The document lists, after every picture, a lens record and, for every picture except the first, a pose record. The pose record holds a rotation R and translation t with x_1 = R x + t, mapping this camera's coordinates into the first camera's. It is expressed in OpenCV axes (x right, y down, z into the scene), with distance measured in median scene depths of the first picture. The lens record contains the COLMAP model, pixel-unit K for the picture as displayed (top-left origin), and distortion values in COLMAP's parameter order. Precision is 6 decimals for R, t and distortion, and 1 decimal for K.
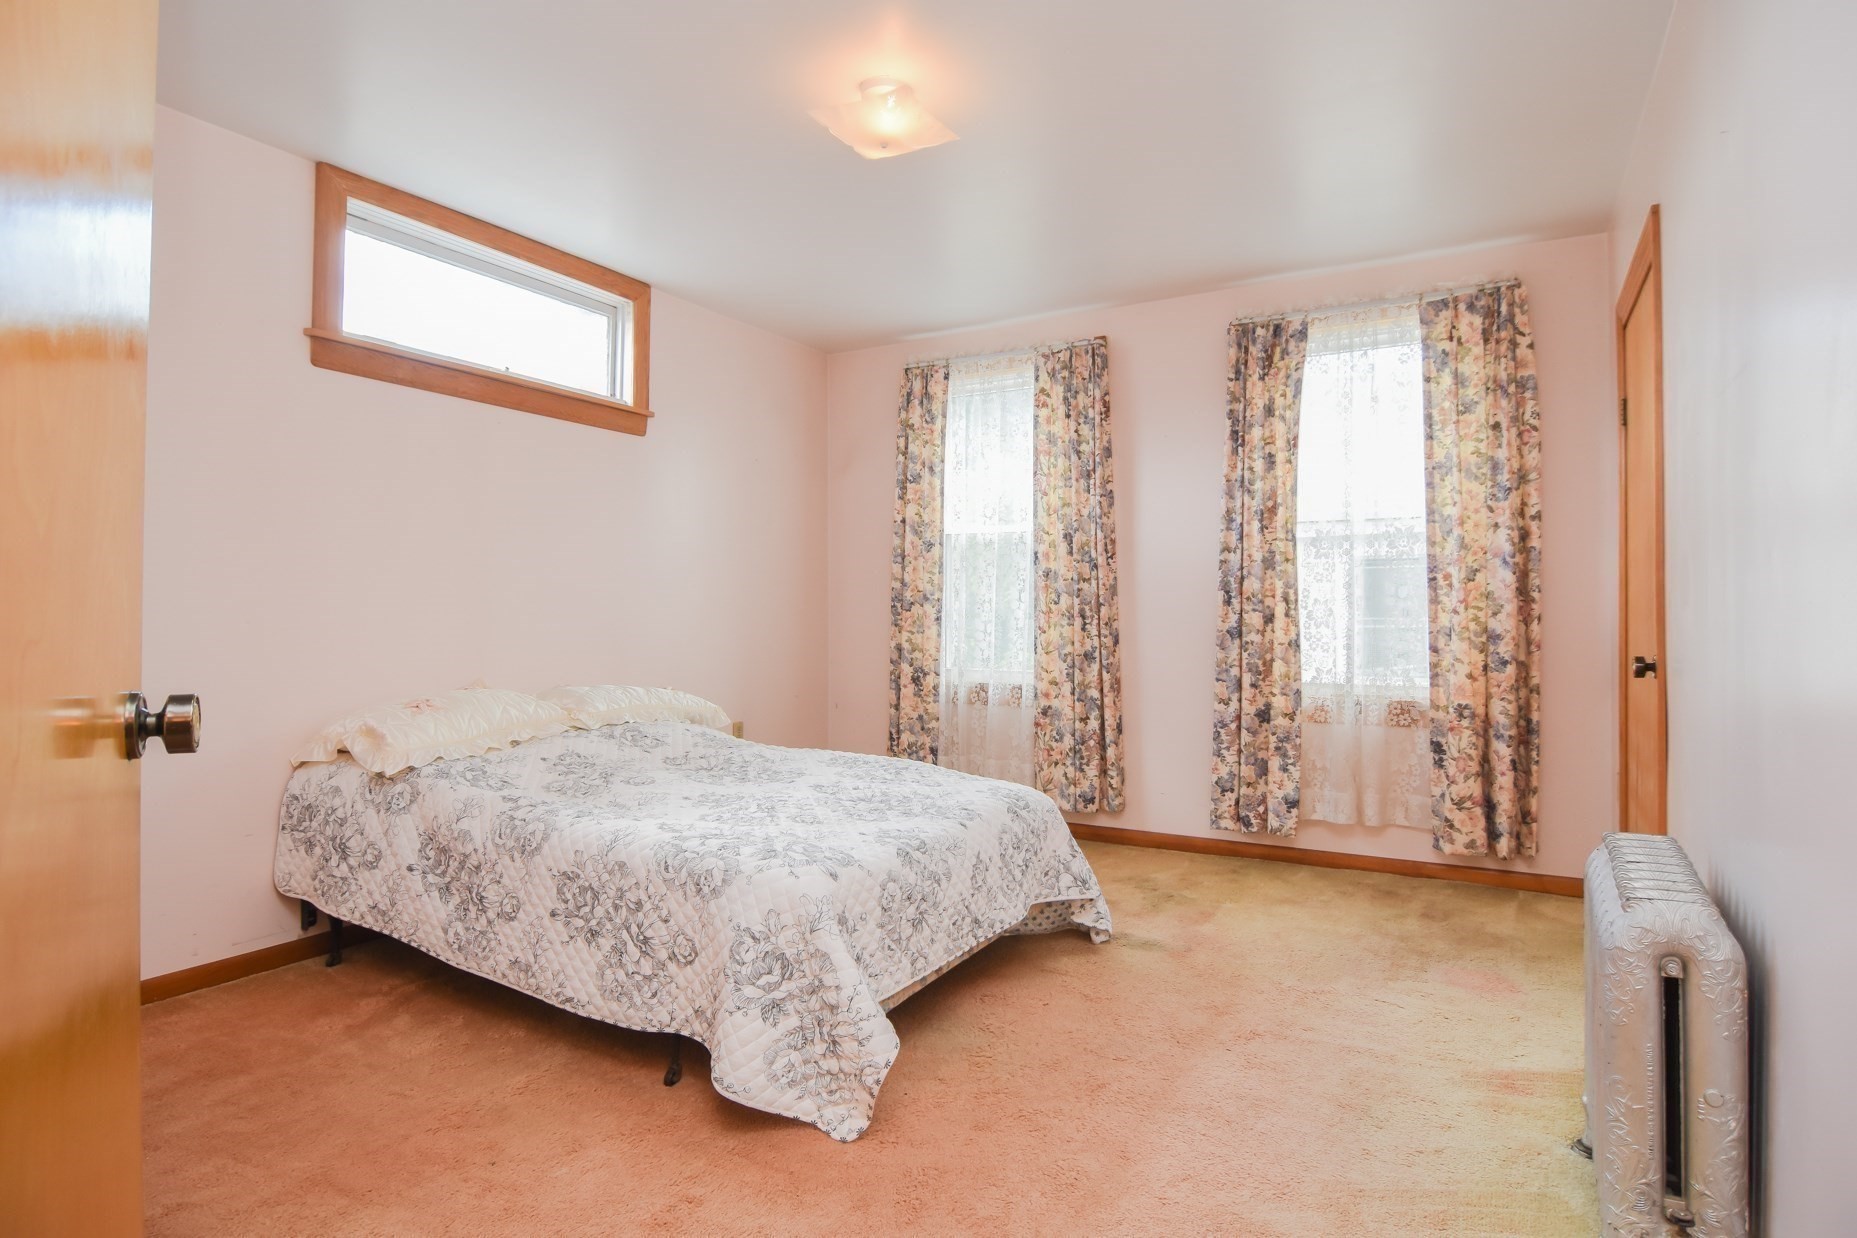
lens RADIAL K [[990.5, 0, 932.2], [0, 990.5, 613.7], [0, 0, 1]] dist [-0.007499, -0.010130]
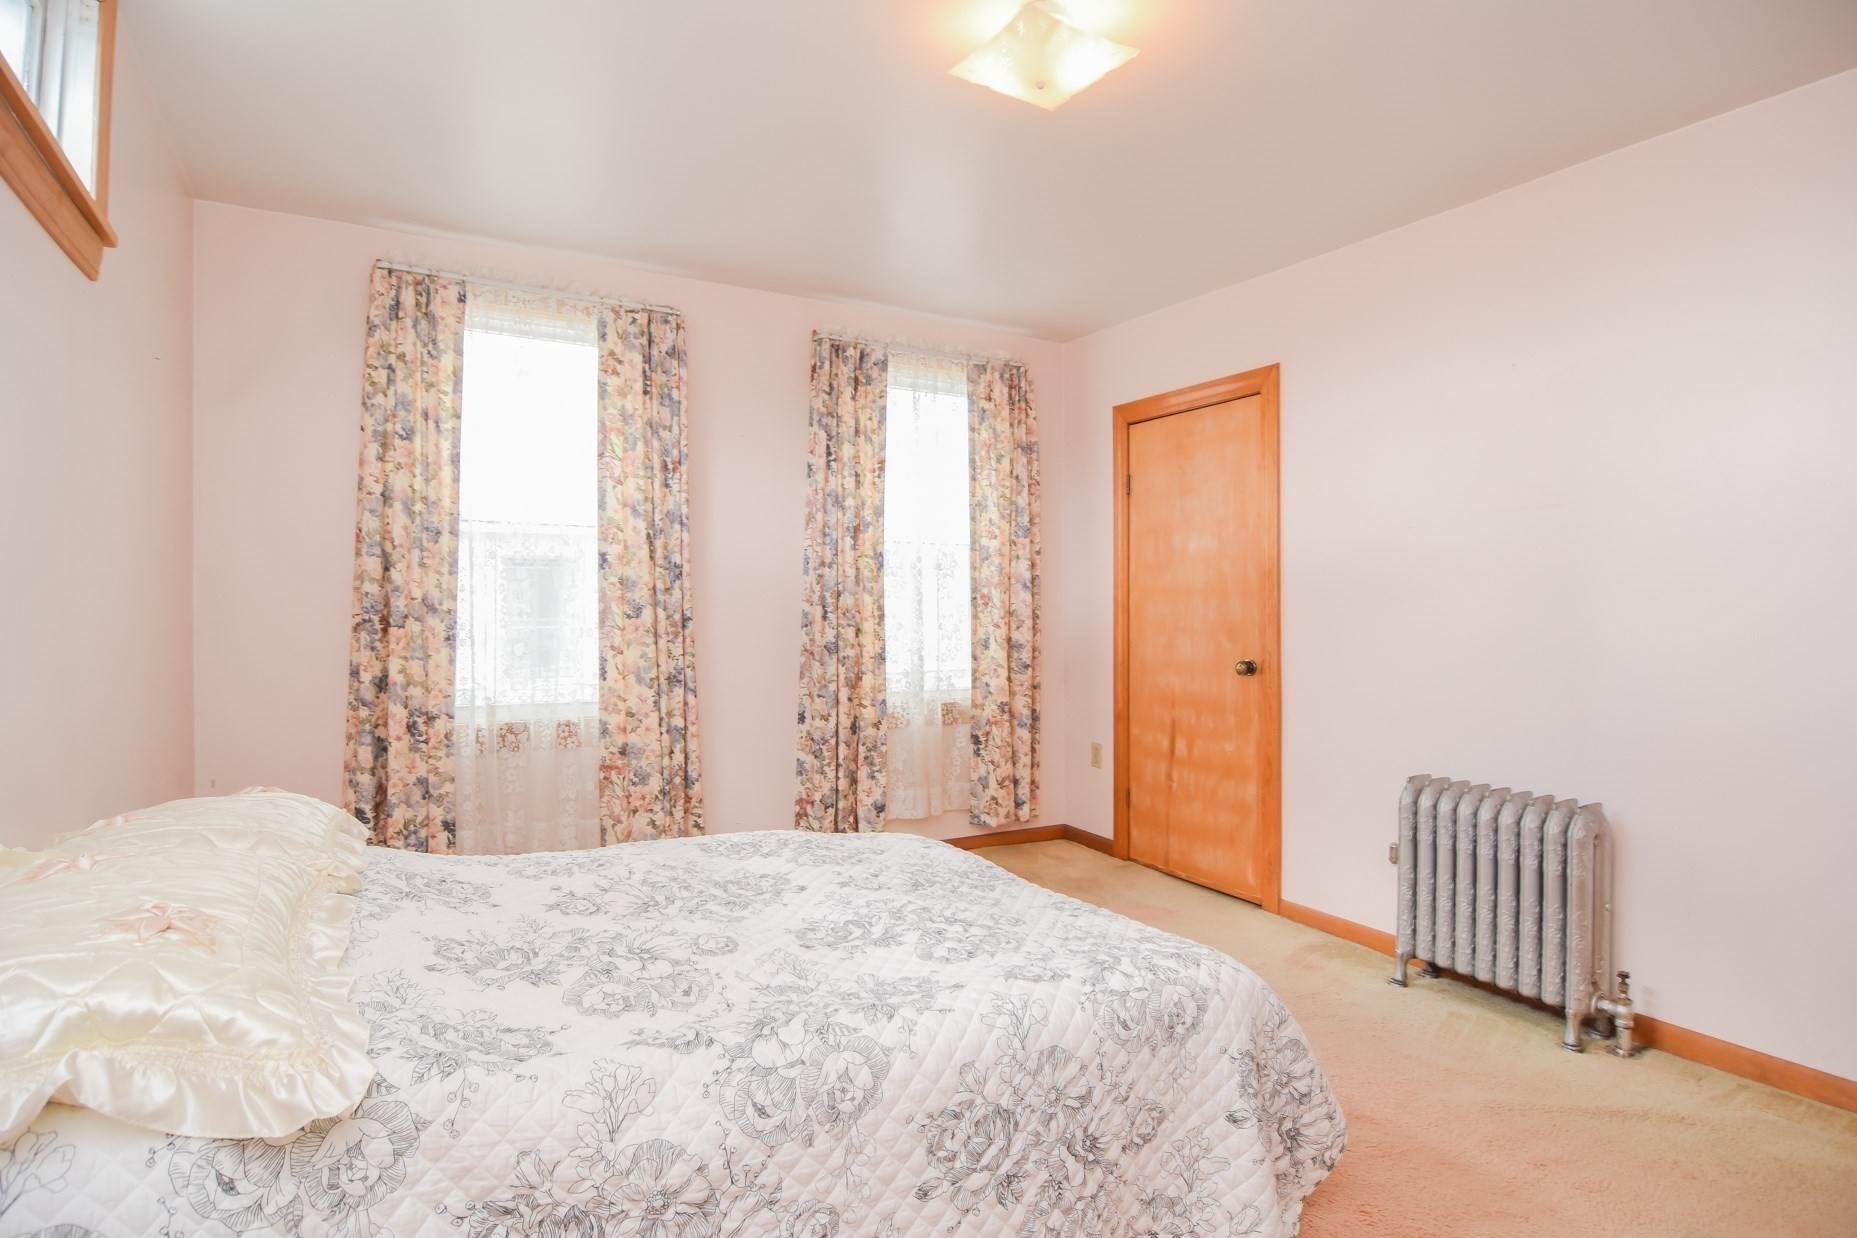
lens RADIAL K [[990.5, 0, 932.6], [0, 990.5, 611.7], [0, 0, 1]] dist [-0.007499, -0.010130]
pose [[0.505923, -0.000669, 0.862578, -0.509187], [-0.005137, 0.999980, 0.003789, -0.021640], [-0.862563, -0.006348, 0.505909, 0.410176]]
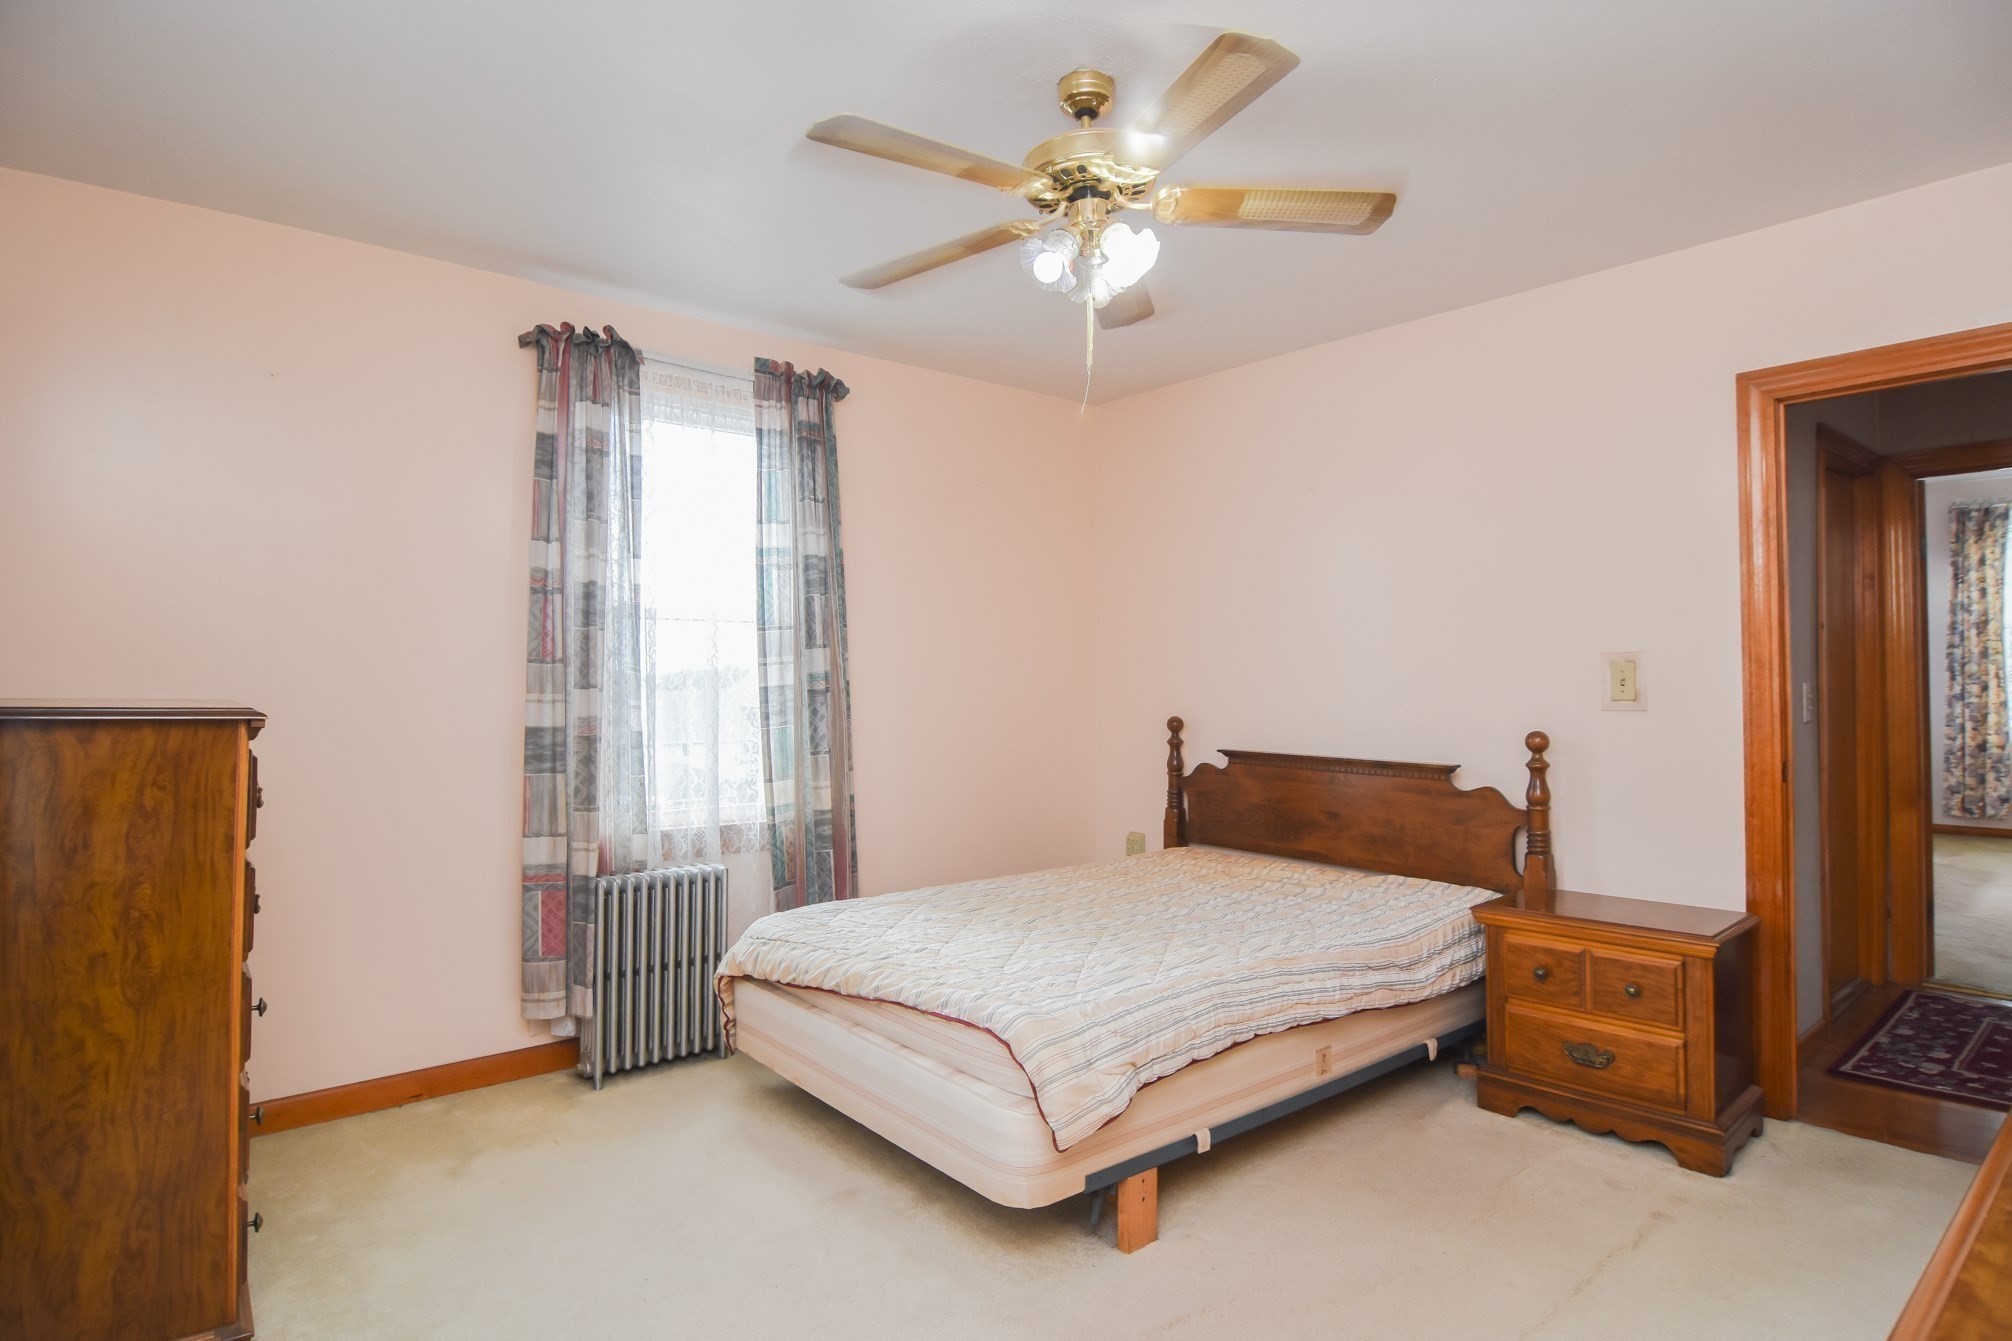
lens RADIAL K [[1073.2, 0, 1013.0], [0, 1073.2, 666.2], [0, 0, 1]] dist [-0.007499, -0.010130]
pose [[0.941462, -0.012307, -0.336894, -0.584984], [0.008574, 0.999884, -0.012568, -0.023430], [0.337010, 0.008944, 0.941459, -1.197584]]
